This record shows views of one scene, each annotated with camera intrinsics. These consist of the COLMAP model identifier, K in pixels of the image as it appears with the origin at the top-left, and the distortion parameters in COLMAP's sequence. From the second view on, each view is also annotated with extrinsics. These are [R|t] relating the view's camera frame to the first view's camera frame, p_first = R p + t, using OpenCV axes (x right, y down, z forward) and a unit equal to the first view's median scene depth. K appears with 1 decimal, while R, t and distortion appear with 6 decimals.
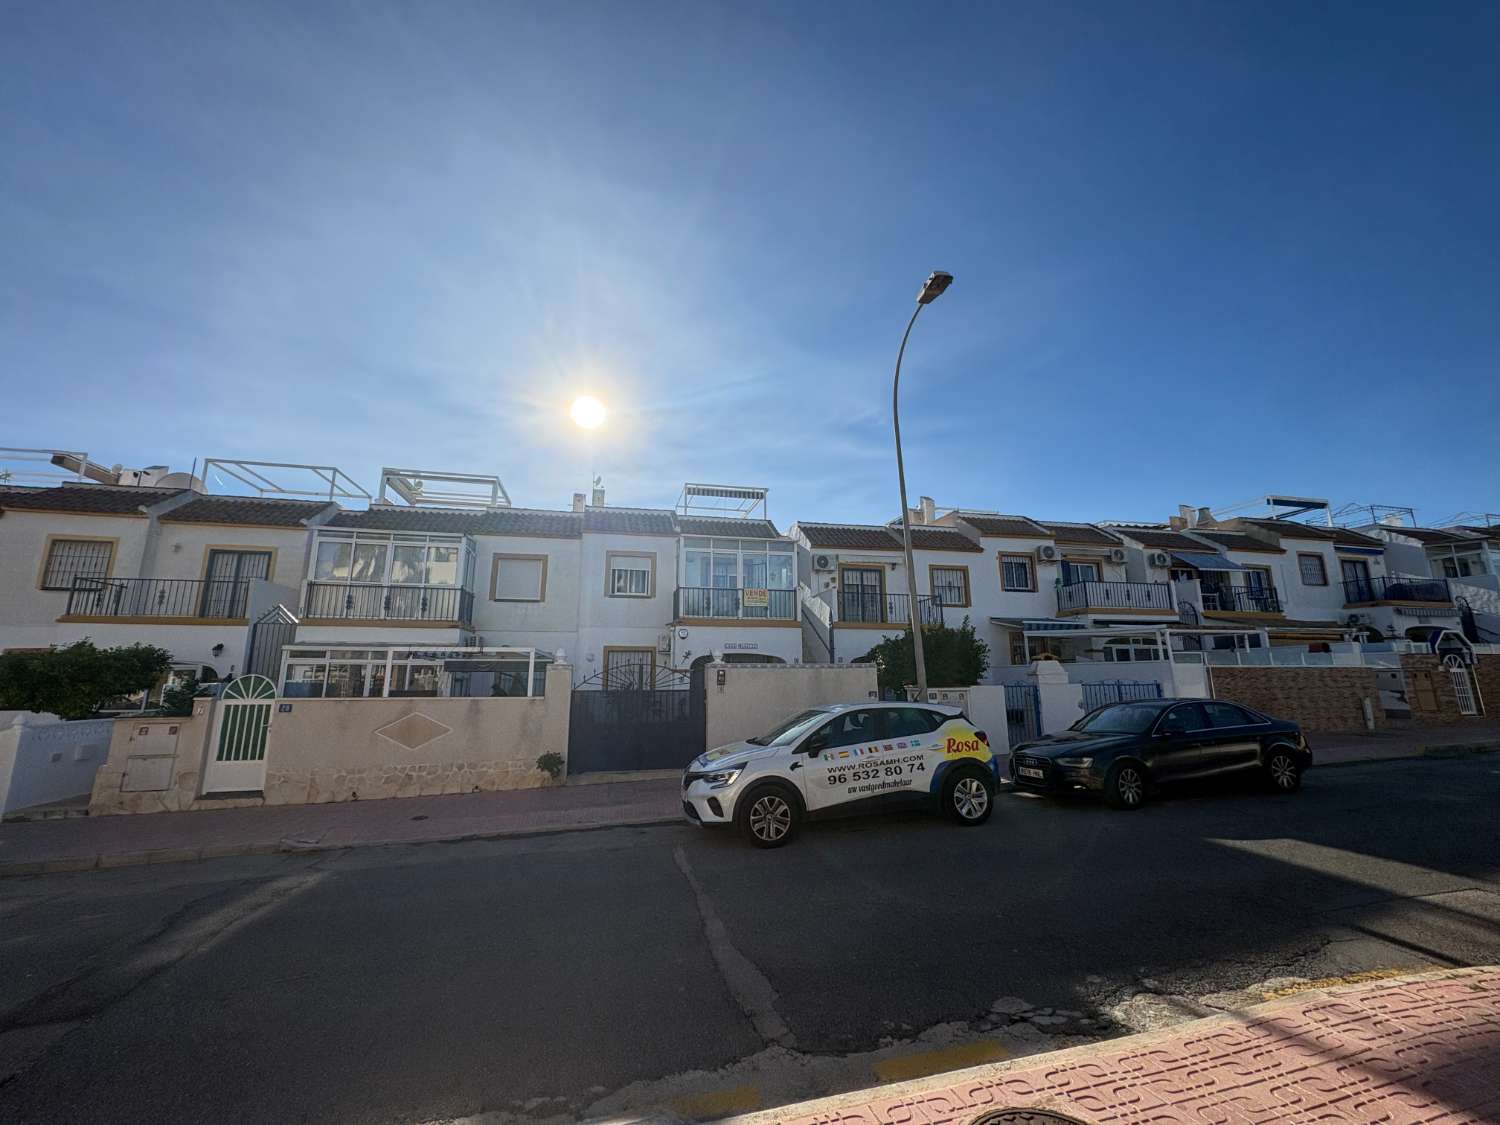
lens RADIAL K [[593.8, 0, 755.7], [0, 593.8, 562.6], [0, 0, 1]] dist [-0.000752, 0.001142]
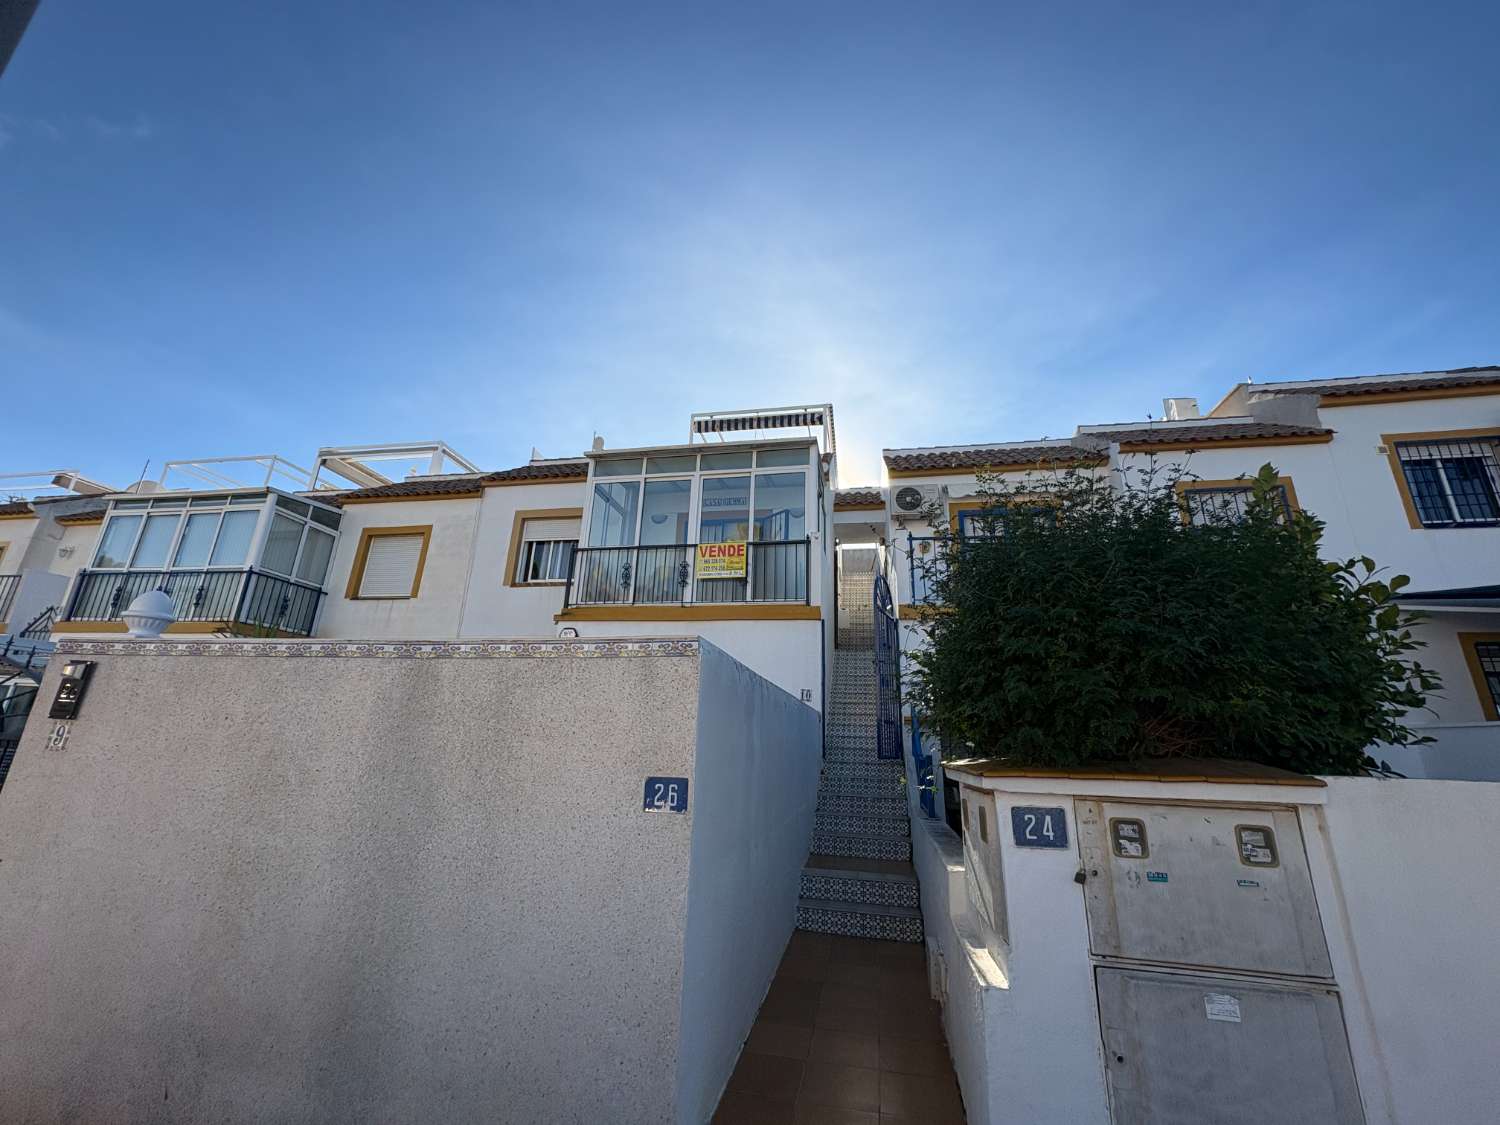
lens RADIAL K [[593.8, 0, 751.4], [0, 593.8, 563.4], [0, 0, 1]] dist [-0.000752, 0.001142]
pose [[0.911441, -0.088142, -0.401879, 0.213173], [0.042868, 0.991811, -0.120307, 0.119876], [0.409192, 0.092425, 0.907755, 0.576355]]
